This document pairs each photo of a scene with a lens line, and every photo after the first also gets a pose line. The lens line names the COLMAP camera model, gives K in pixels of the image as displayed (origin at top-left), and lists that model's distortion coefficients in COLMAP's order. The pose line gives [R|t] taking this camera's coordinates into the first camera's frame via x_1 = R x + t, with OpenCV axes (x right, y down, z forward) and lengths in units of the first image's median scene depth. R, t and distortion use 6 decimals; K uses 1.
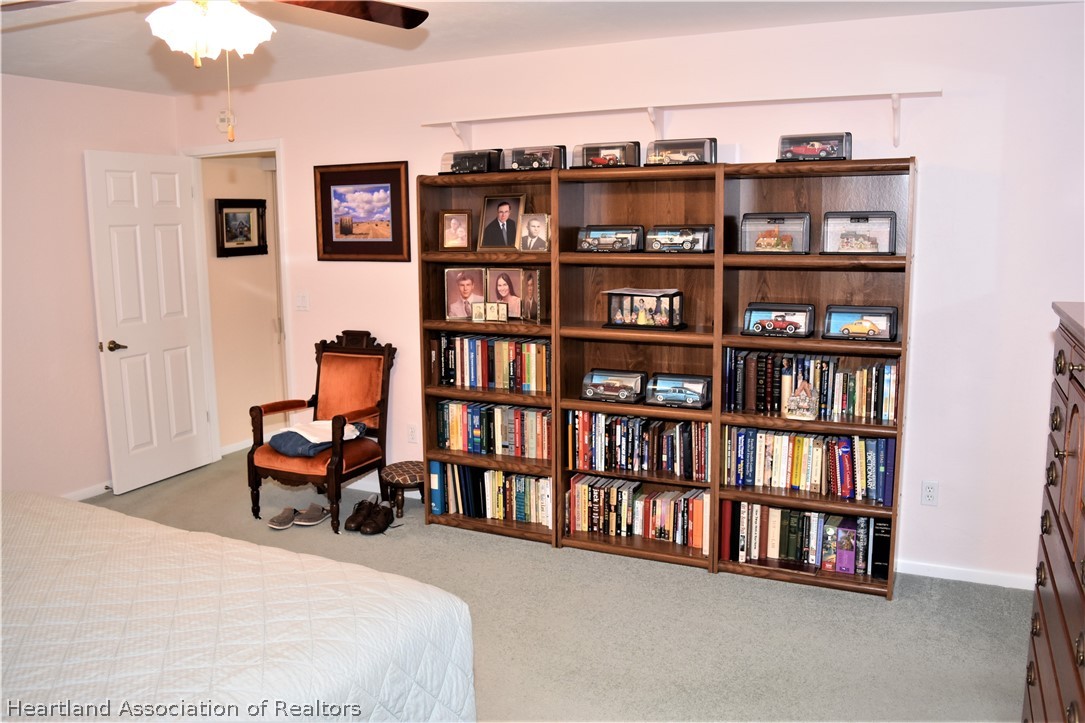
lens RADIAL K [[851.6, 0, 540.2], [0, 851.6, 363.0], [0, 0, 1]] dist [-0.086447, 0.001339]
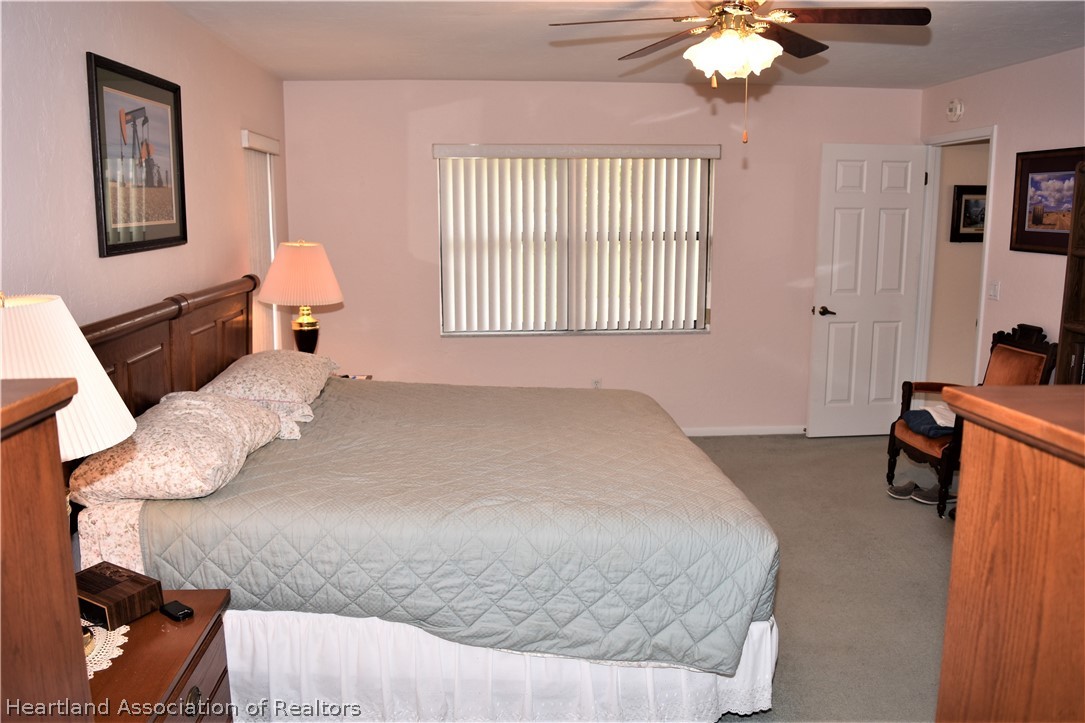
lens RADIAL K [[851.6, 0, 538.8], [0, 851.6, 361.7], [0, 0, 1]] dist [-0.086447, 0.001339]
pose [[0.506934, 0.160152, -0.846976, 0.297507], [-0.144430, 0.984479, 0.099707, -0.010754], [0.849799, 0.071783, 0.522197, 0.049659]]
